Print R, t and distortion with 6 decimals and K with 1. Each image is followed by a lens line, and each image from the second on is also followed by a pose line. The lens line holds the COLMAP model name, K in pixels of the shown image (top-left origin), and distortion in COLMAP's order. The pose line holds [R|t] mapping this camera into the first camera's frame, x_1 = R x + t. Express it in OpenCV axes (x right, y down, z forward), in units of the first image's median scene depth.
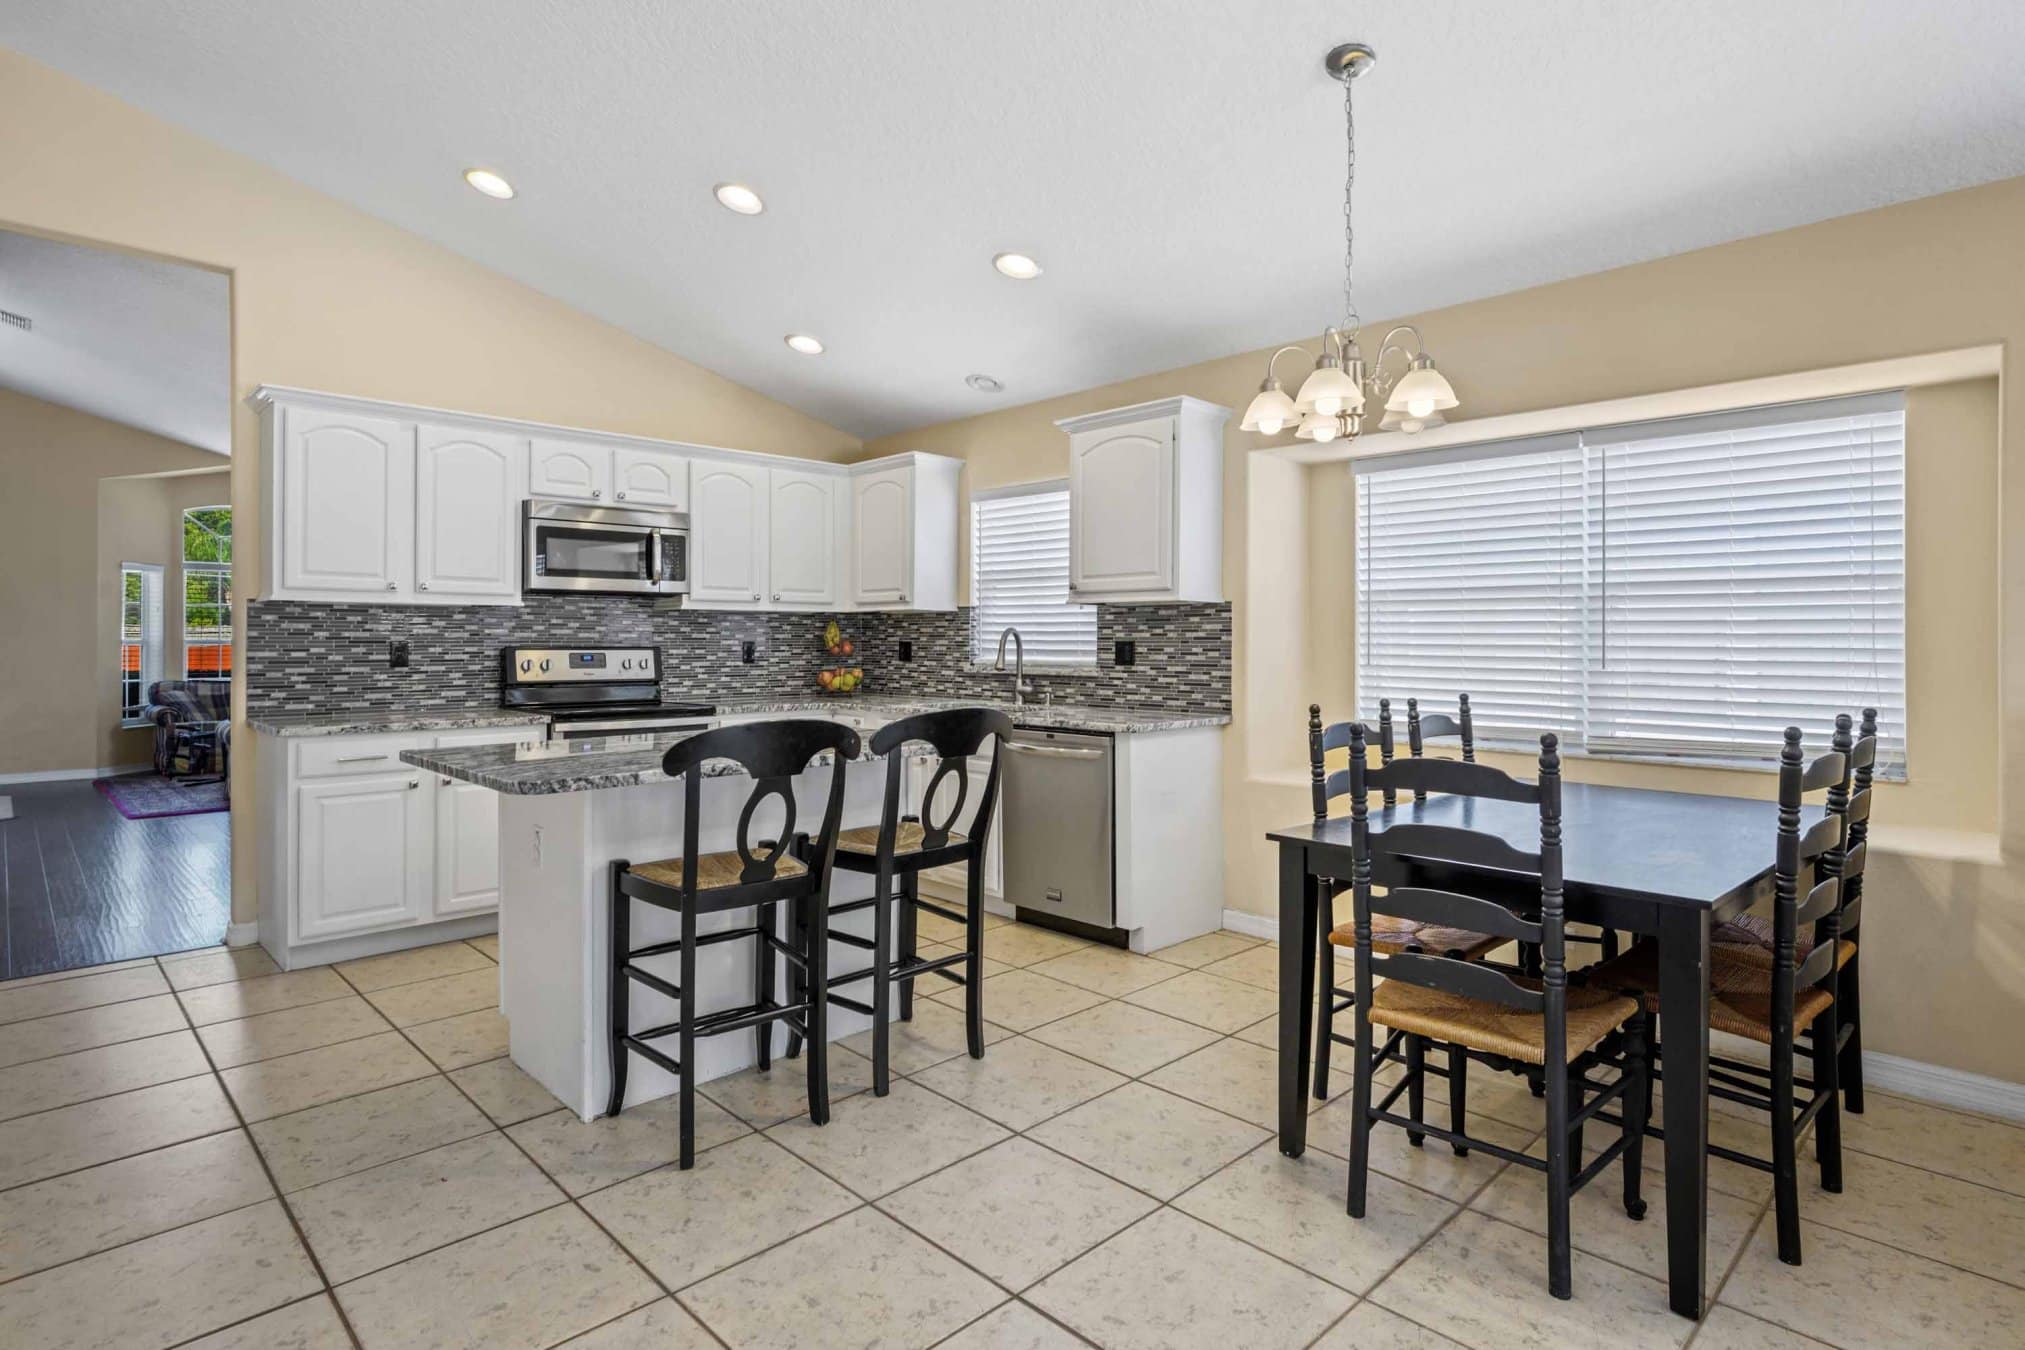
lens RADIAL K [[1057.7, 0, 1022.9], [0, 1057.7, 643.9], [0, 0, 1]] dist [0.000544, 0.000485]
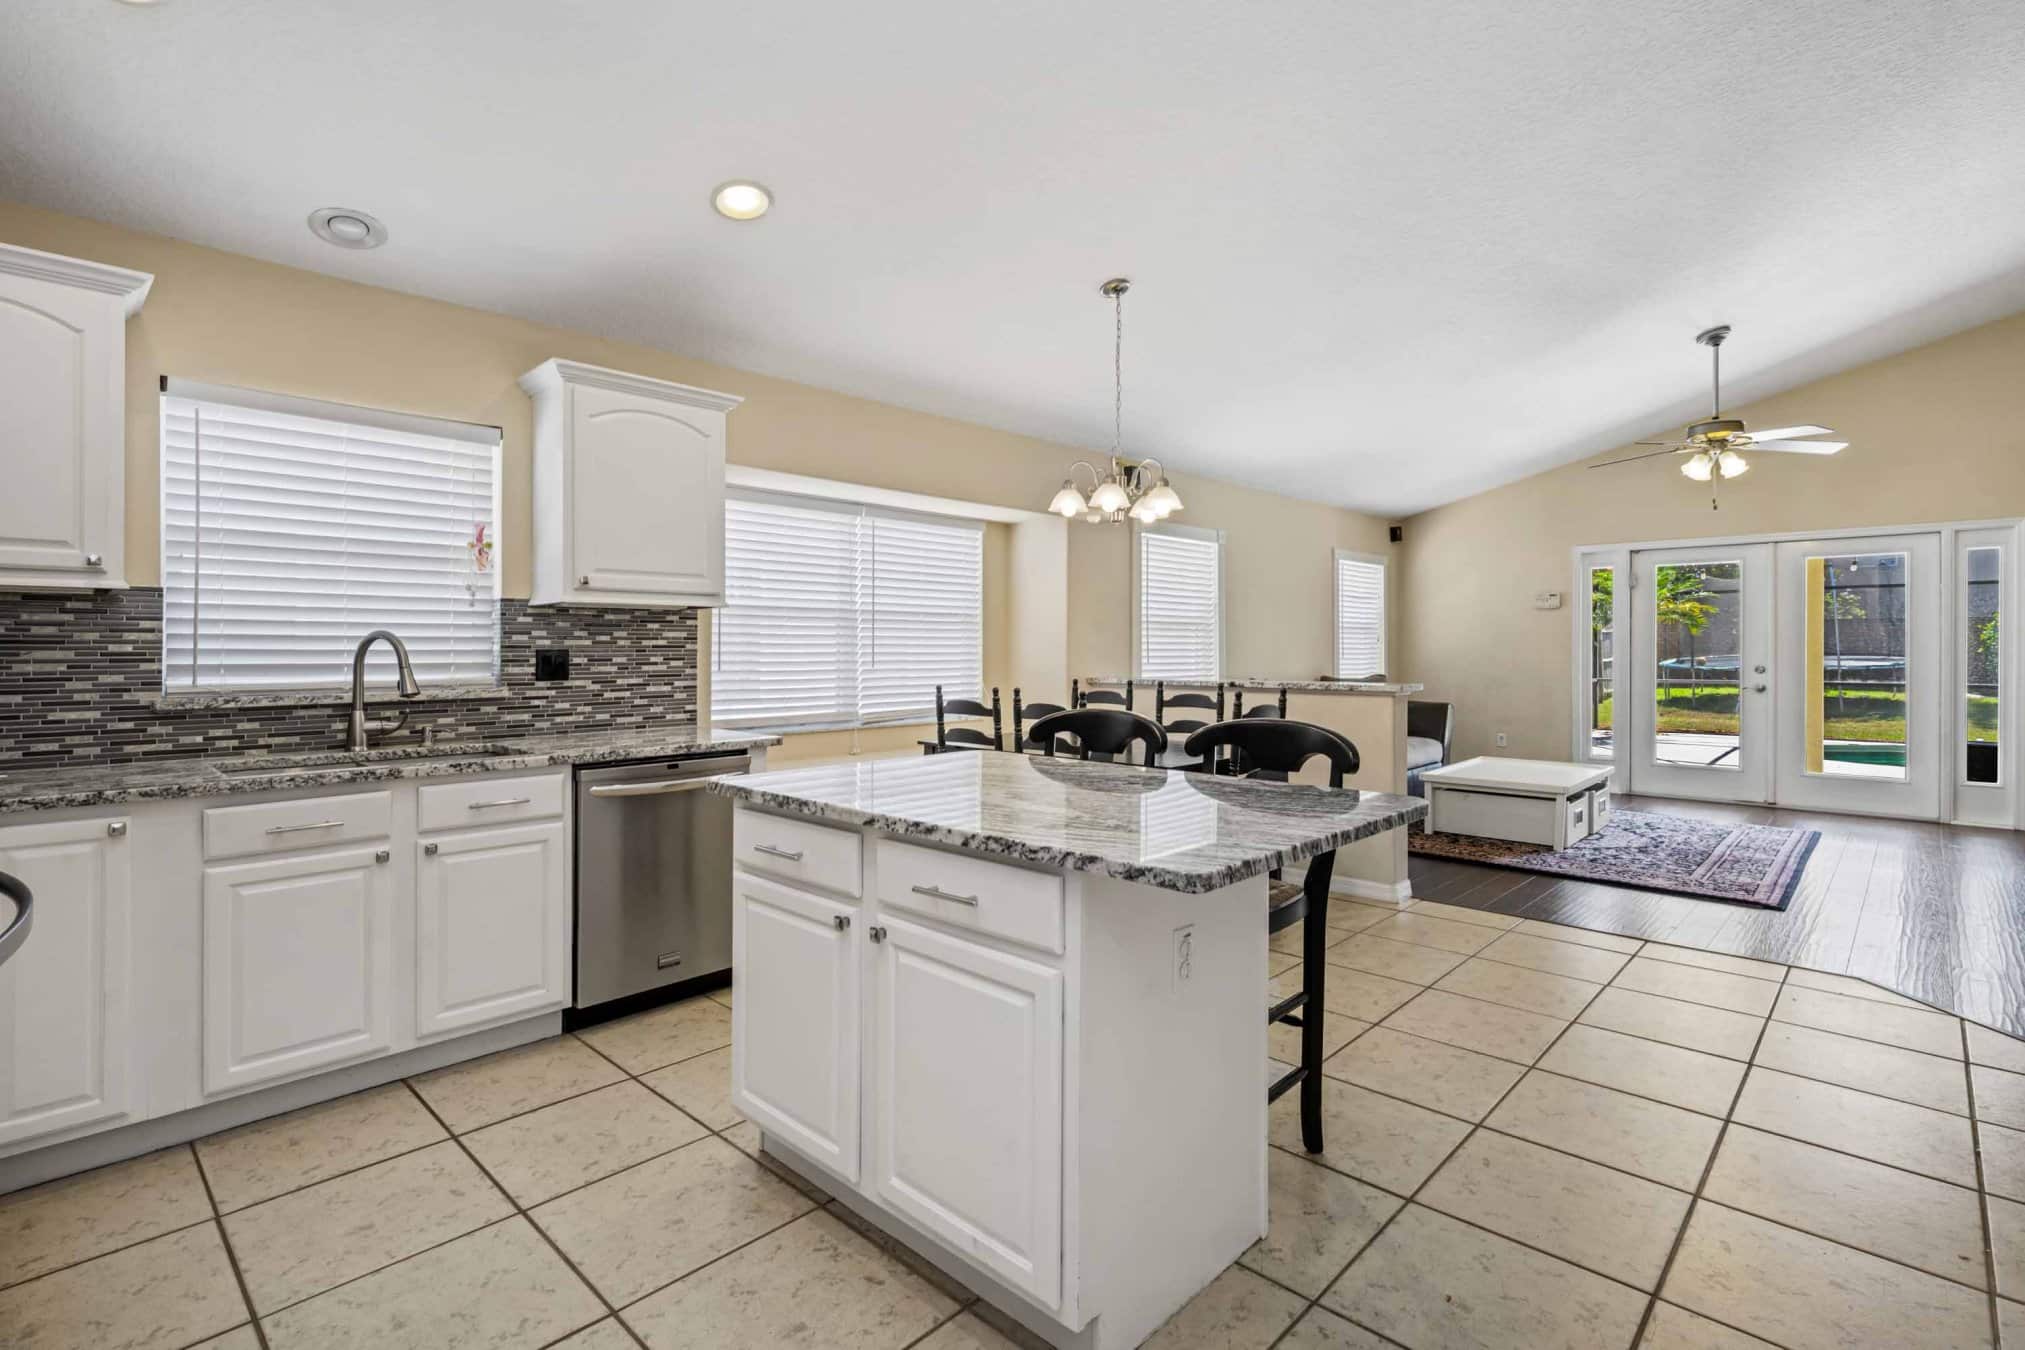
lens RADIAL K [[942.0, 0, 1009.1], [0, 942.0, 655.6], [0, 0, 1]] dist [-0.000416, 0.000130]
pose [[-0.028345, -0.009495, 0.999553, -0.634905], [0.006088, 0.999935, 0.009672, -0.003484], [-0.999580, 0.006360, -0.028285, 0.680701]]
